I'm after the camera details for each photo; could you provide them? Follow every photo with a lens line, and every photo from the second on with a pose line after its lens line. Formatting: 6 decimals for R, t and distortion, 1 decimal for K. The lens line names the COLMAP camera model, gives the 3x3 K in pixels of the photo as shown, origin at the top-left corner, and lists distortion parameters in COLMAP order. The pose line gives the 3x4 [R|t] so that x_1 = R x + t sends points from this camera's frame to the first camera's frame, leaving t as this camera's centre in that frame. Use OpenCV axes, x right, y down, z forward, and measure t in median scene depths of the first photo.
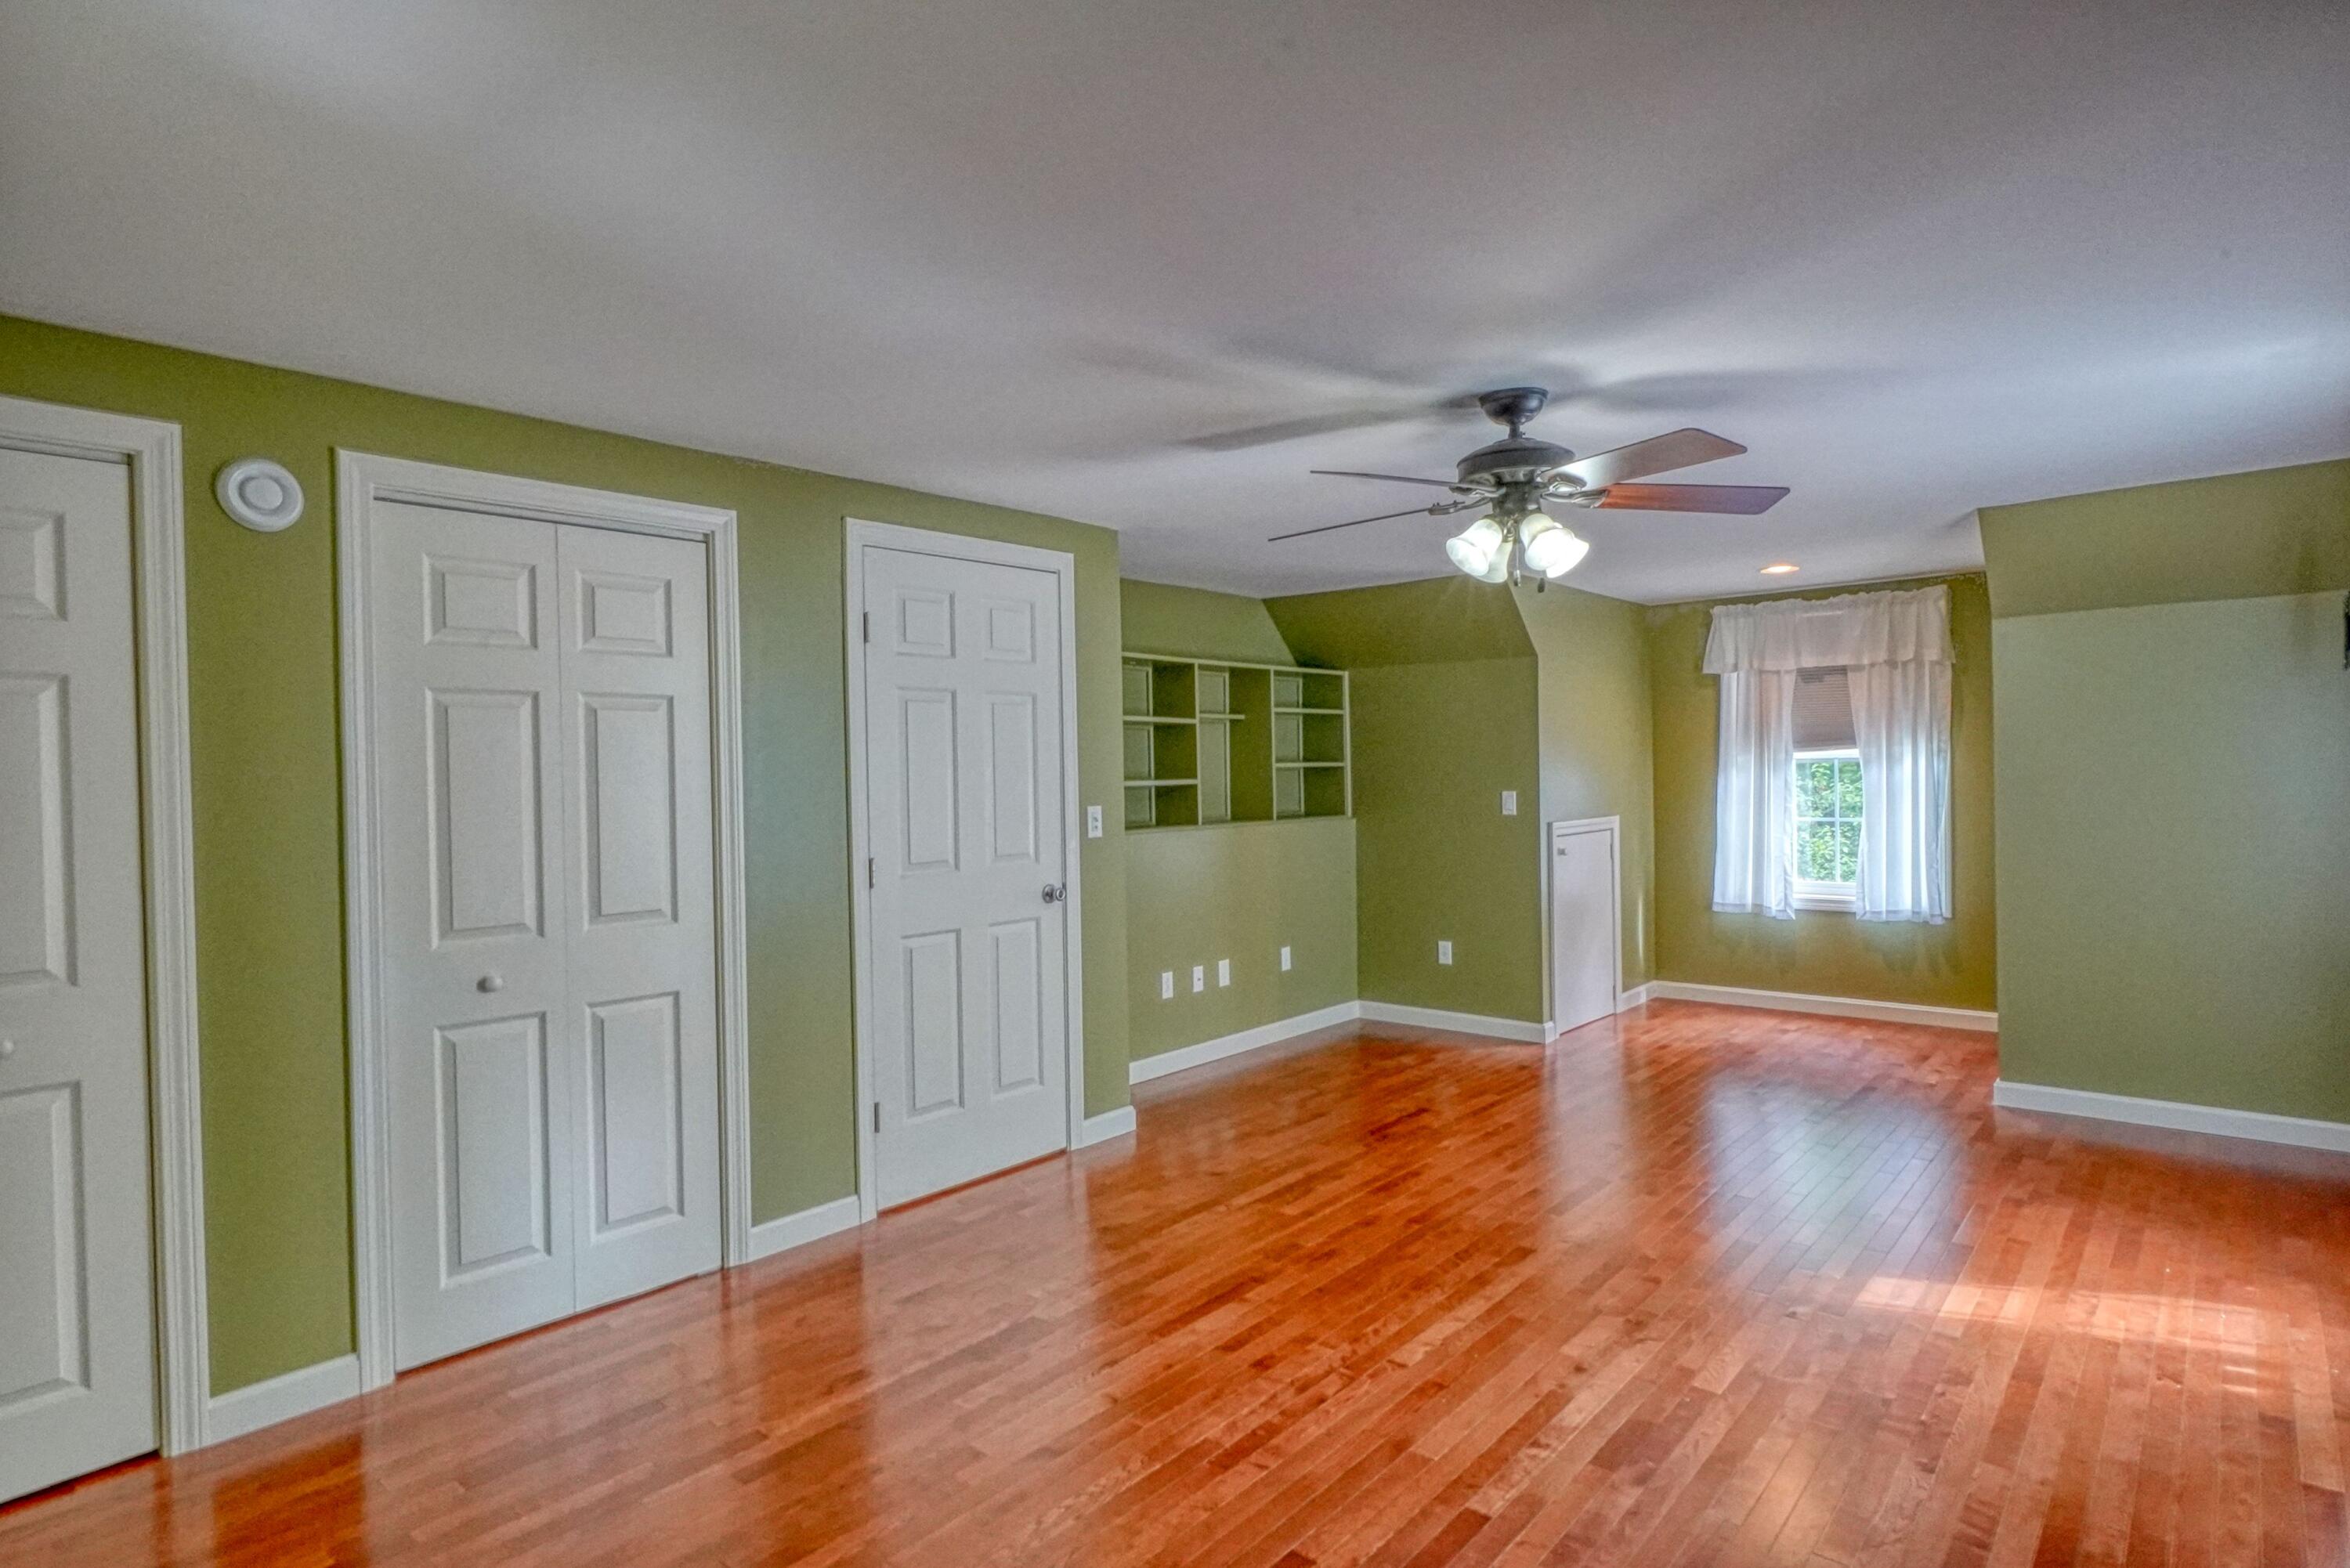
lens RADIAL K [[1228.3, 0, 1168.9], [0, 1228.3, 791.2], [0, 0, 1]] dist [-0.011096, 0.001486]
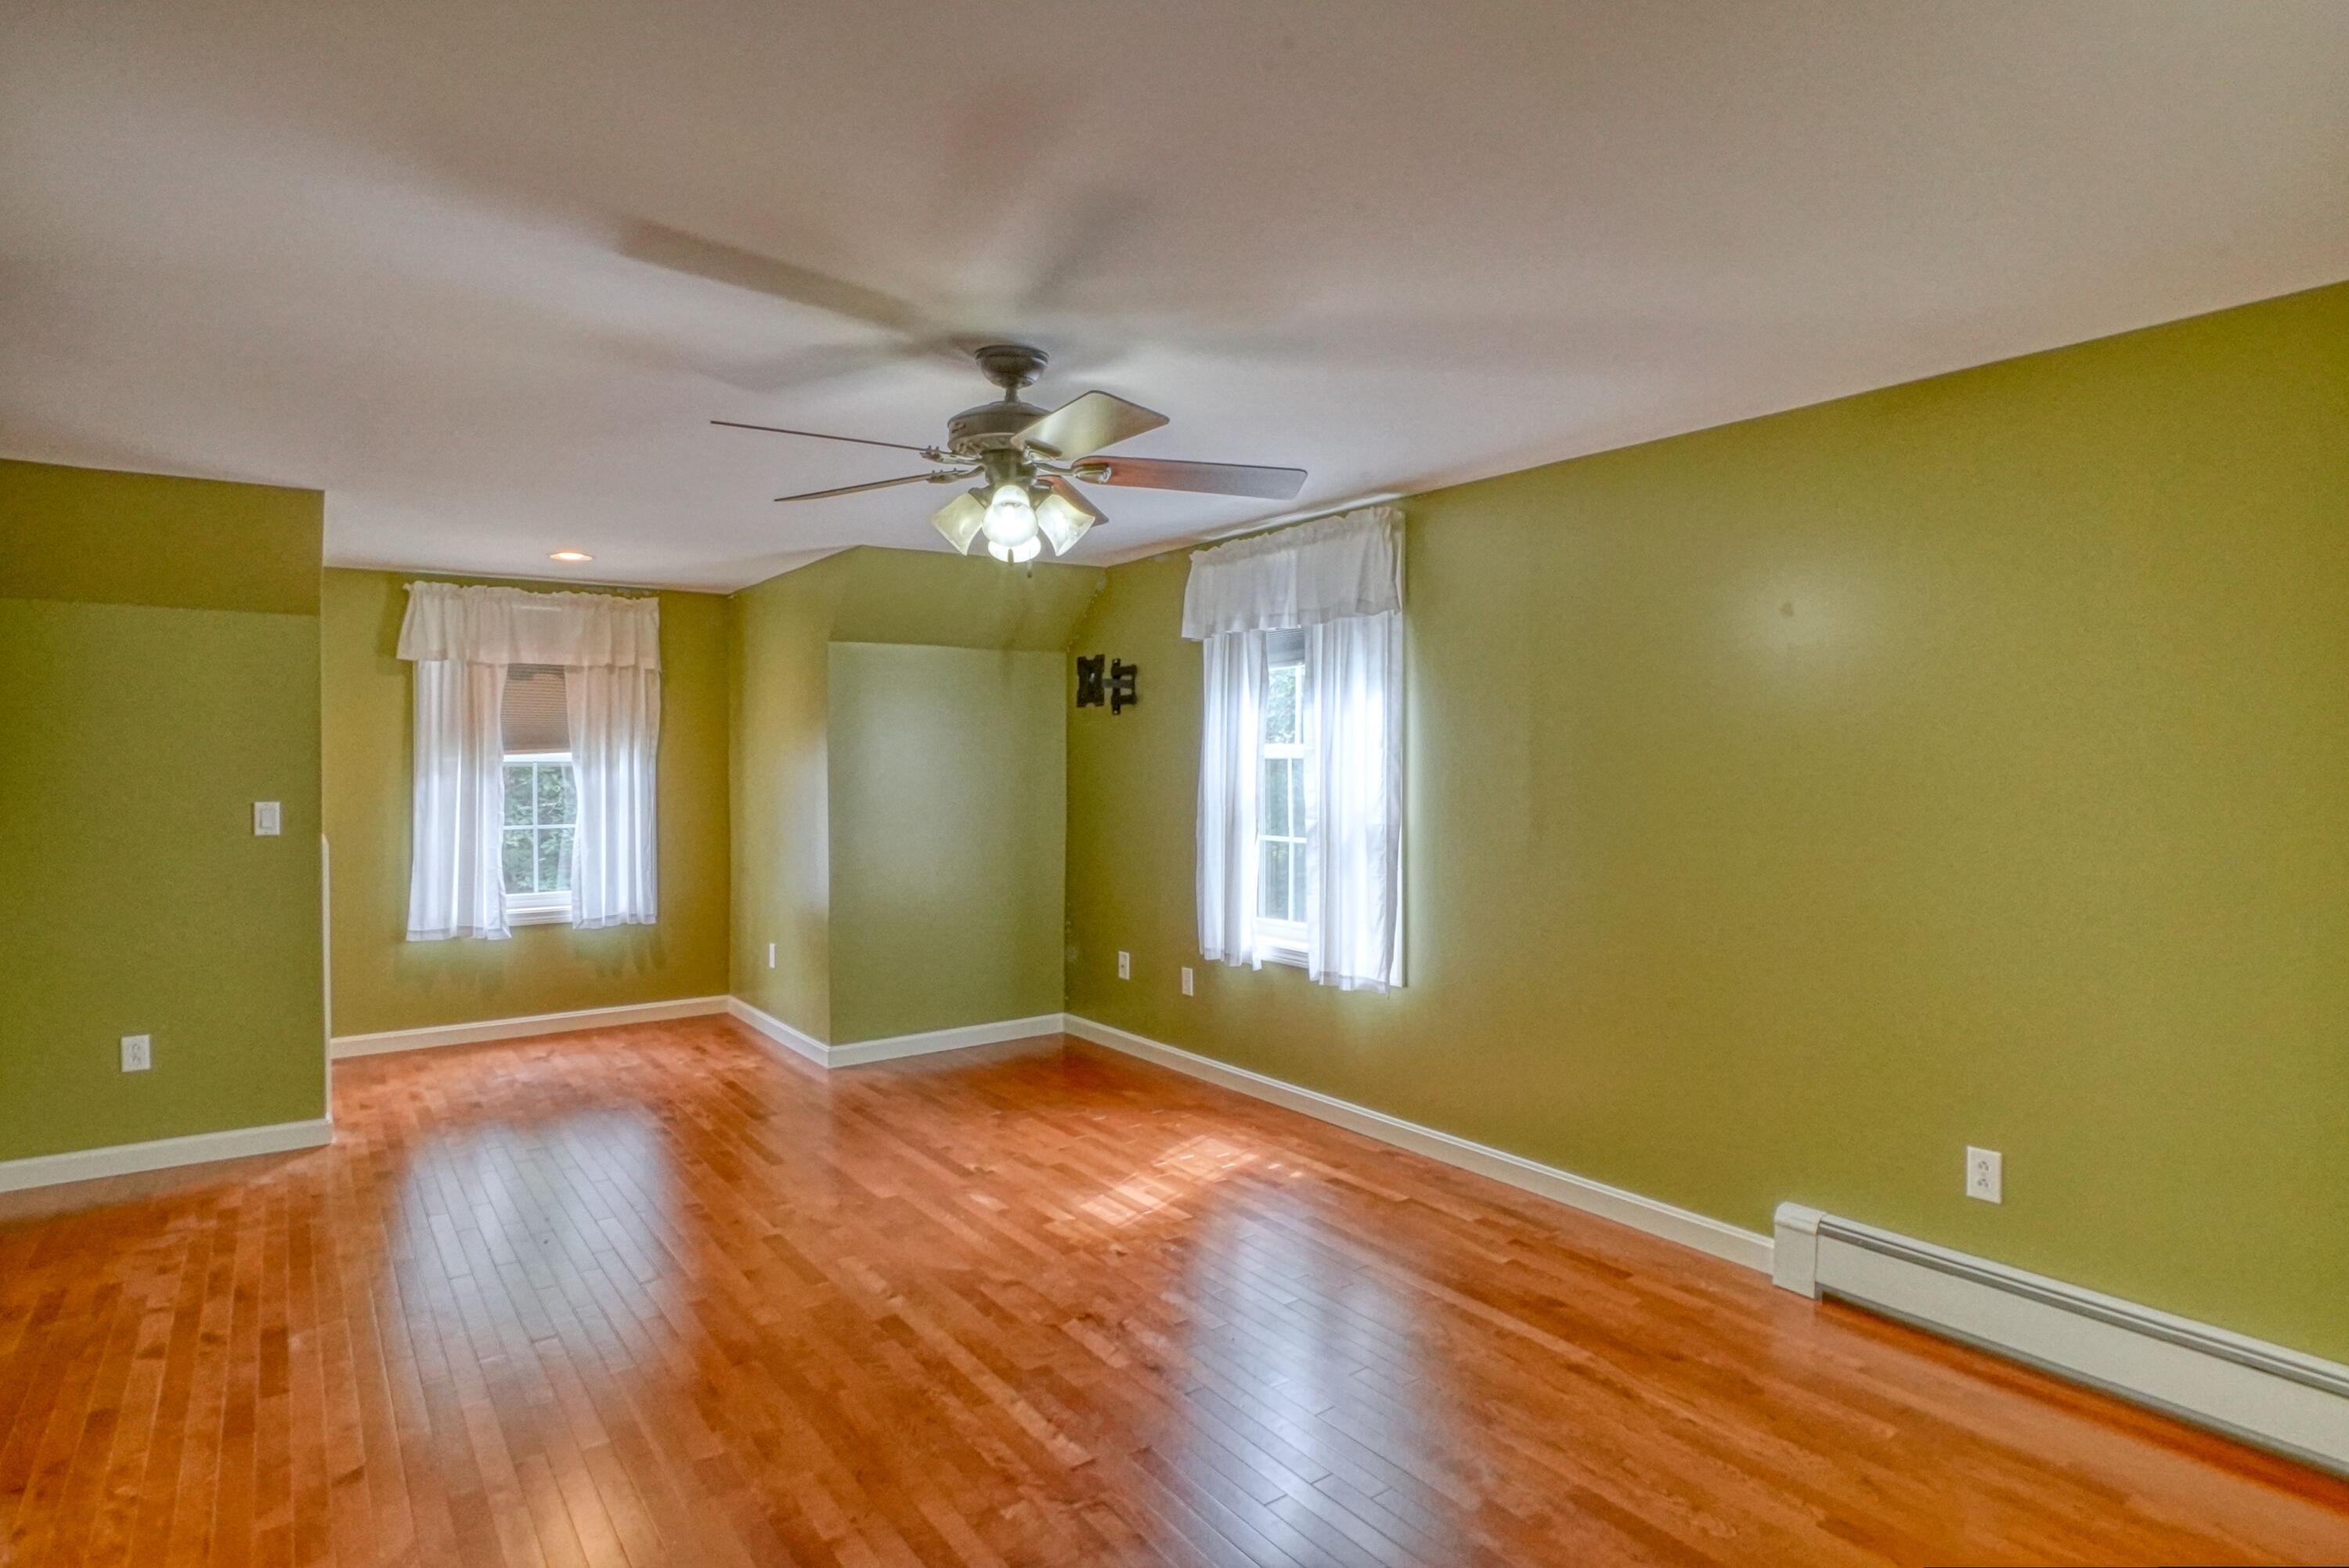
lens RADIAL K [[1227.7, 0, 1165.3], [0, 1227.7, 765.0], [0, 0, 1]] dist [-0.011096, 0.001486]
pose [[0.241466, 0.013780, 0.970311, -0.277930], [0.016548, 0.999695, -0.018315, 0.000875], [-0.970268, 0.020480, 0.241165, 0.326837]]
